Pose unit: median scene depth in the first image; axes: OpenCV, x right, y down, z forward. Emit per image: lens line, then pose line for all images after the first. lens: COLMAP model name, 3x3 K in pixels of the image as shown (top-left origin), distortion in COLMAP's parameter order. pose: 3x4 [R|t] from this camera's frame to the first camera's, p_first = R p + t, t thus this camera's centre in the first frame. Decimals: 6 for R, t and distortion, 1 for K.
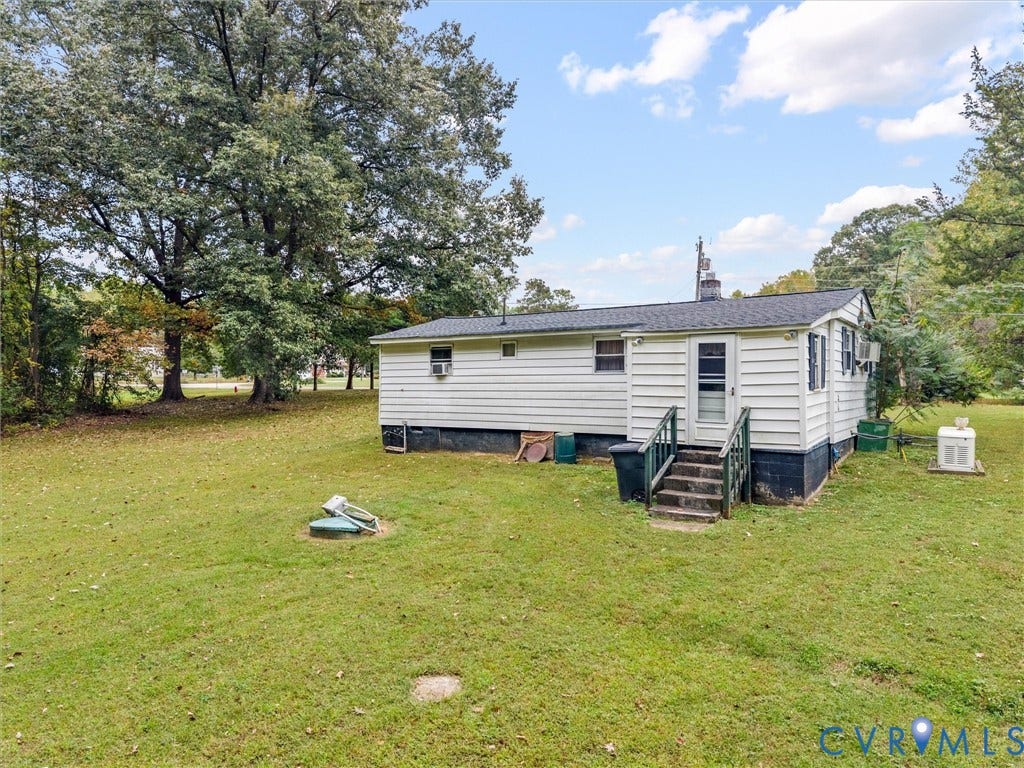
lens RADIAL K [[671.3, 0, 521.8], [0, 671.3, 382.4], [0, 0, 1]] dist [0.041556, -0.045307]
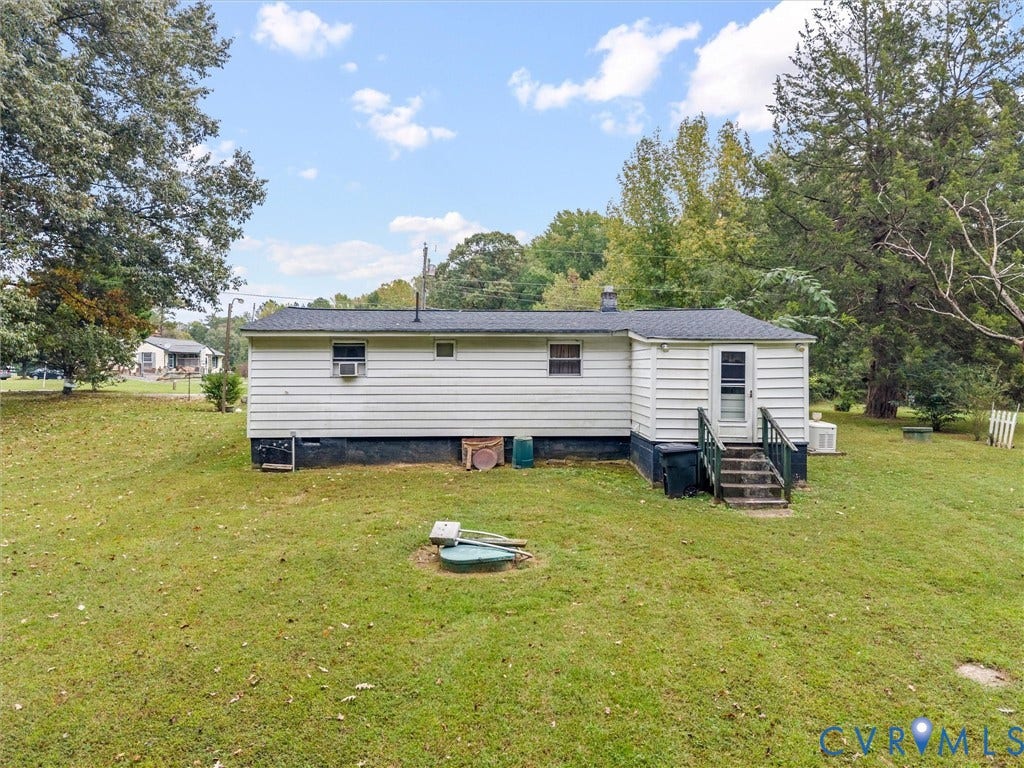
lens RADIAL K [[671.3, 0, 519.7], [0, 671.3, 378.2], [0, 0, 1]] dist [0.041556, -0.045307]
pose [[0.830048, 0.008941, 0.557620, -0.420422], [-0.003401, 0.999934, -0.010971, 0.000223], [-0.557681, 0.007210, 0.830024, 0.165278]]
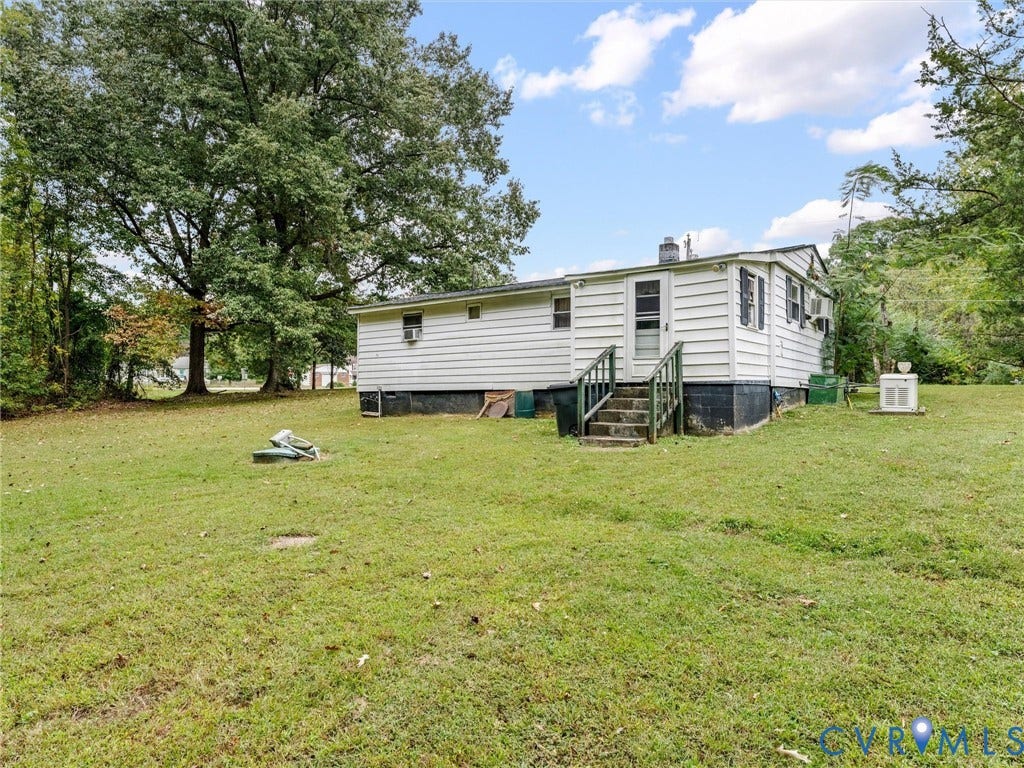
lens RADIAL K [[634.6, 0, 513.7], [0, 634.6, 387.0], [0, 0, 1]] dist [-0.001302, 0.003971]
pose [[0.999189, -0.000574, -0.040265, 0.076474], [0.000094, 0.999929, -0.011927, 0.073072], [0.040269, 0.011913, 0.999118, 0.022462]]
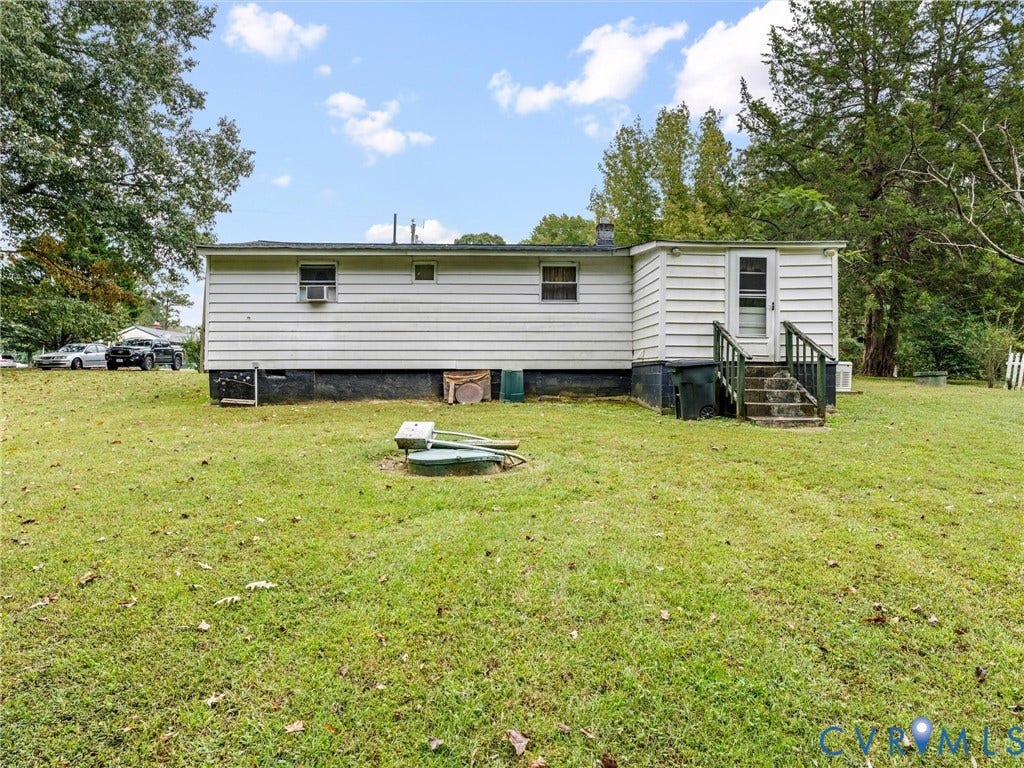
lens RADIAL K [[634.6, 0, 512.5], [0, 634.6, 377.6], [0, 0, 1]] dist [-0.001302, 0.003971]
pose [[0.825026, 0.006322, 0.565059, -0.347516], [-0.001847, 0.999962, -0.008491, 0.081911], [-0.565092, 0.005961, 0.825006, 0.276718]]
